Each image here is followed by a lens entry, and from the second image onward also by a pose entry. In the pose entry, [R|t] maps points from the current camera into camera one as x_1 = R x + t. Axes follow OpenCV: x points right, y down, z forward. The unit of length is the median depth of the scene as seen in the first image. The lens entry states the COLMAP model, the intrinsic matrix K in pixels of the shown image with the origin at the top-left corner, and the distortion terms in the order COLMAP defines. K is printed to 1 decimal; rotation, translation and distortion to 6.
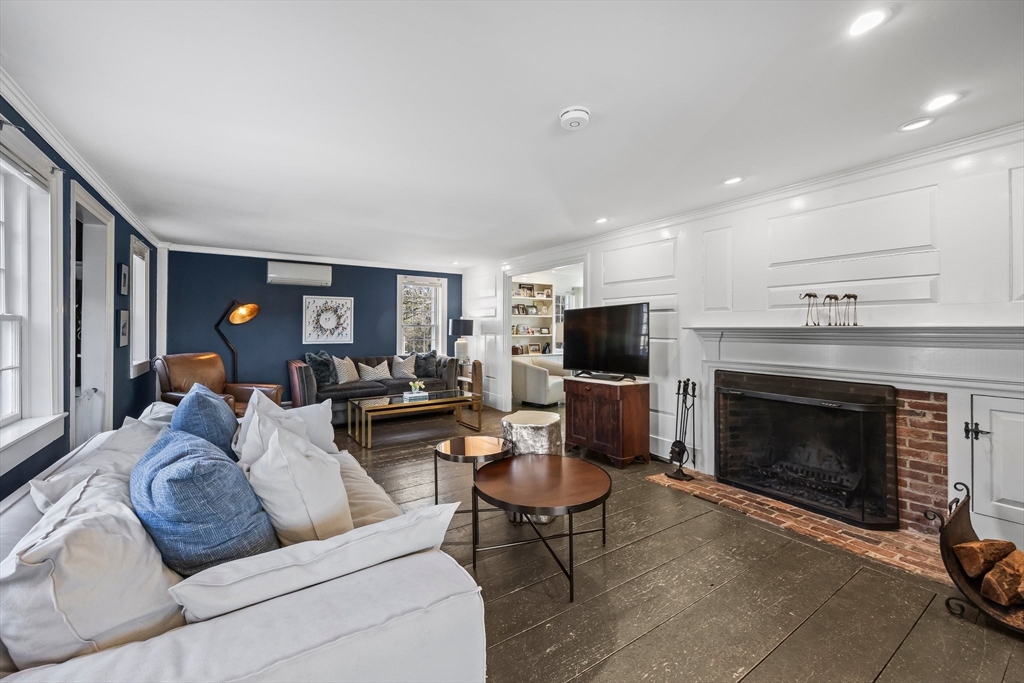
lens RADIAL K [[412.6, 0, 512.0], [0, 412.6, 341.5], [0, 0, 1]] dist [0.000217, 0.000015]
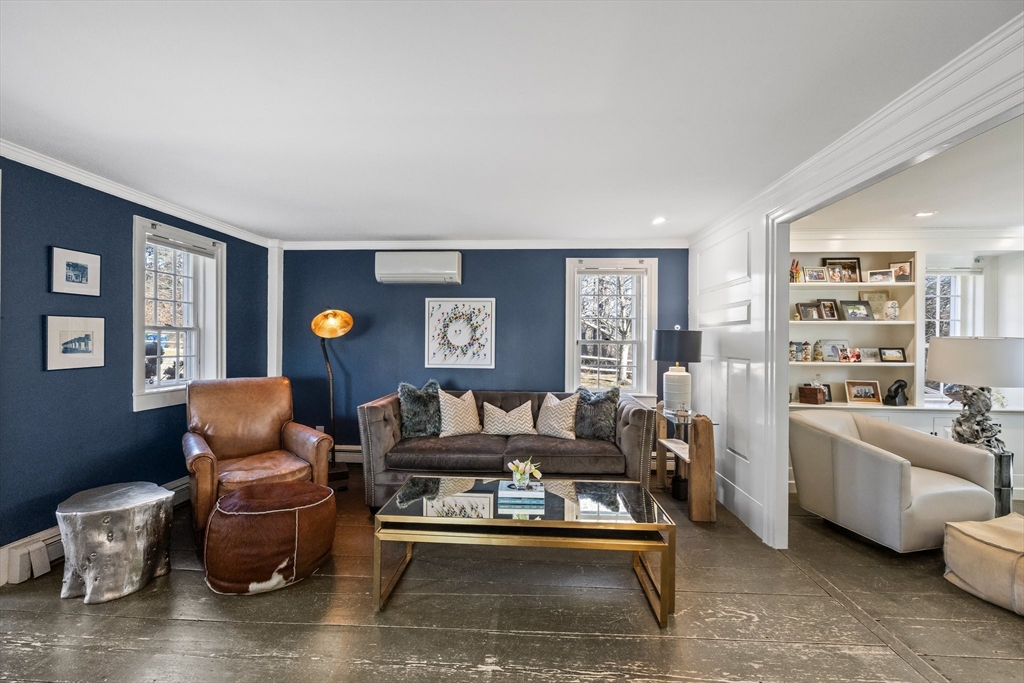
lens RADIAL K [[412.6, 0, 512.0], [0, 412.6, 341.5], [0, 0, 1]] dist [0.000217, 0.000015]
pose [[0.794362, 0.003181, -0.607436, 0.026748], [-0.027551, 0.999146, -0.030798, -0.017146], [0.606819, 0.041200, 0.793771, 0.448279]]
